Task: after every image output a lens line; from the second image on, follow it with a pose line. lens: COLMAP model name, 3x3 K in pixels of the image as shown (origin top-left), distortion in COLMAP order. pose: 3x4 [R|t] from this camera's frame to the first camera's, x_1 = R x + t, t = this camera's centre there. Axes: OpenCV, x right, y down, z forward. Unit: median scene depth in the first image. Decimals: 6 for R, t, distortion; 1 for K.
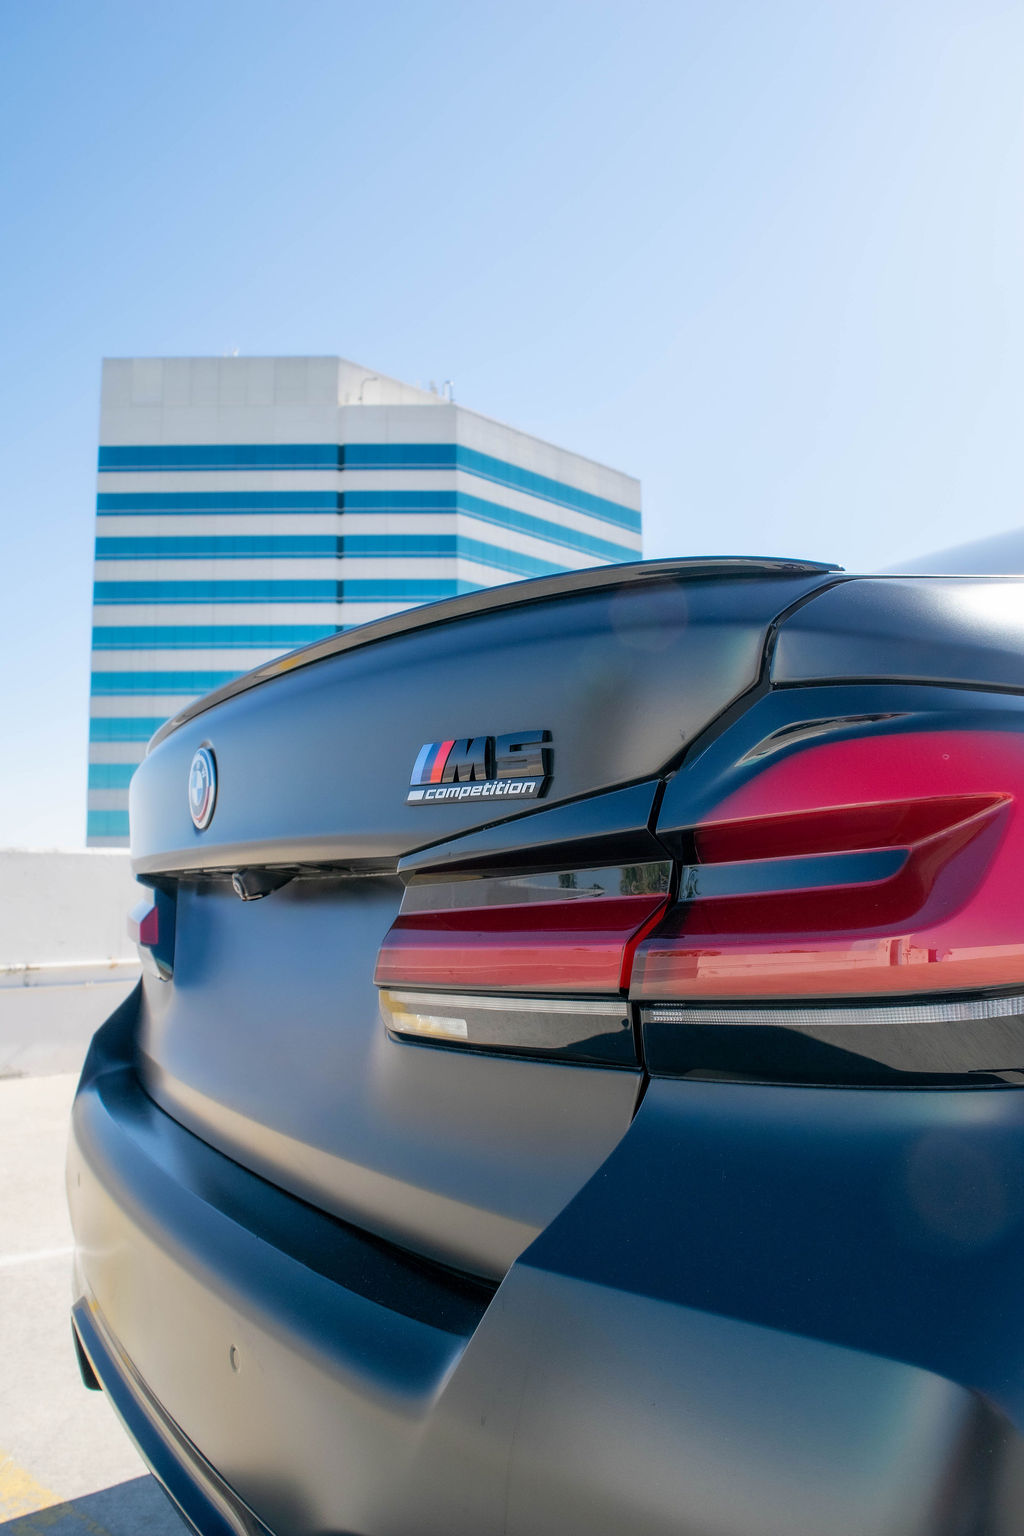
lens RADIAL K [[1226.3, 0, 507.7], [0, 1226.3, 776.8], [0, 0, 1]] dist [-0.097579, -0.000775]
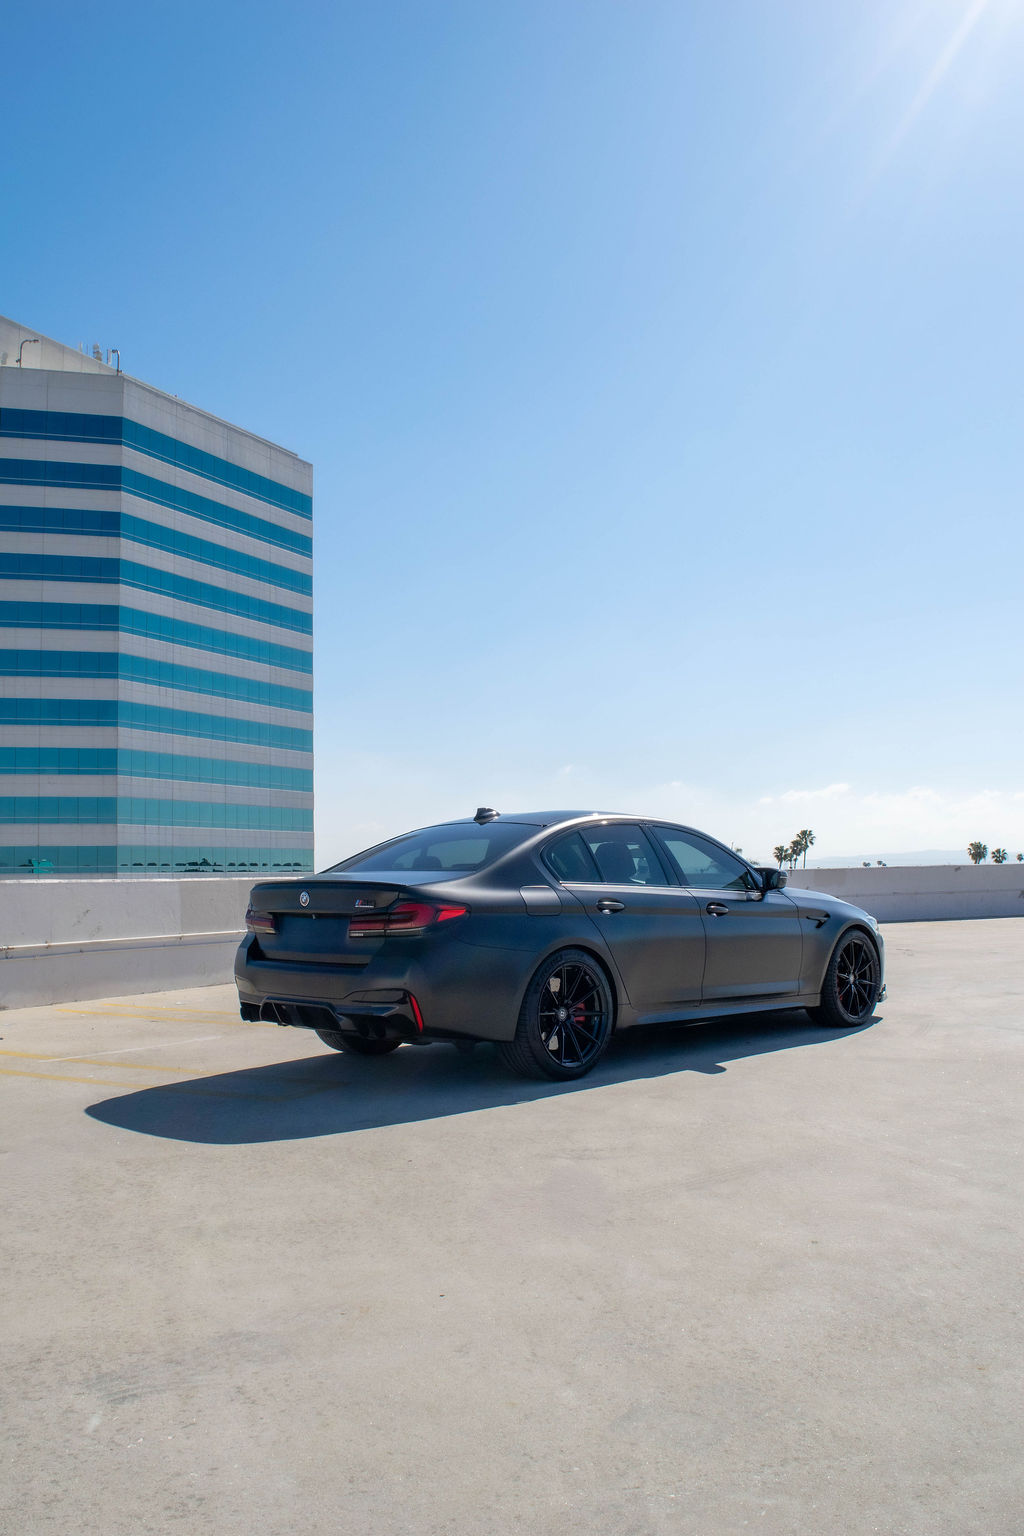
lens RADIAL K [[1281.3, 0, 512.0], [0, 1281.3, 767.2], [0, 0, 1]] dist [-0.085988, 0.003402]
pose [[0.963559, 0.015378, 0.267053, -0.930332], [-0.016658, 0.999858, 0.002526, -0.645858], [-0.266976, -0.006883, 0.963679, -5.083605]]
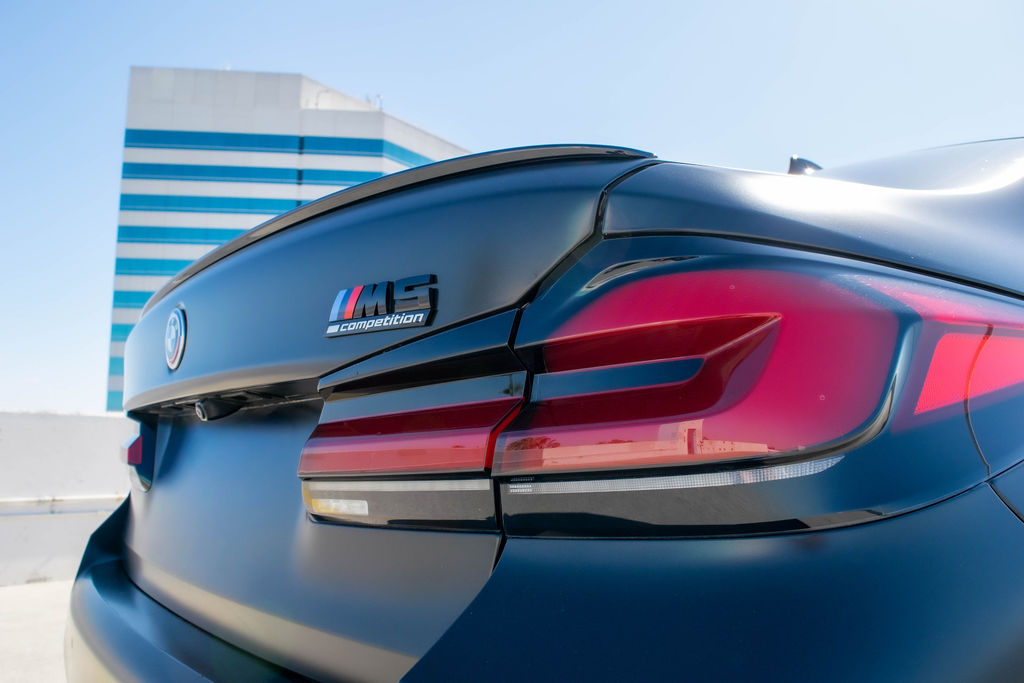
lens RADIAL K [[854.2, 0, 513.4], [0, 854.2, 336.6], [0, 0, 1]] dist [-0.085988, 0.003402]
pose [[0.993069, 0.022708, 0.115321, 0.008240], [-0.017683, 0.998857, -0.044413, 0.041869], [-0.116197, 0.042066, 0.992335, 0.051547]]
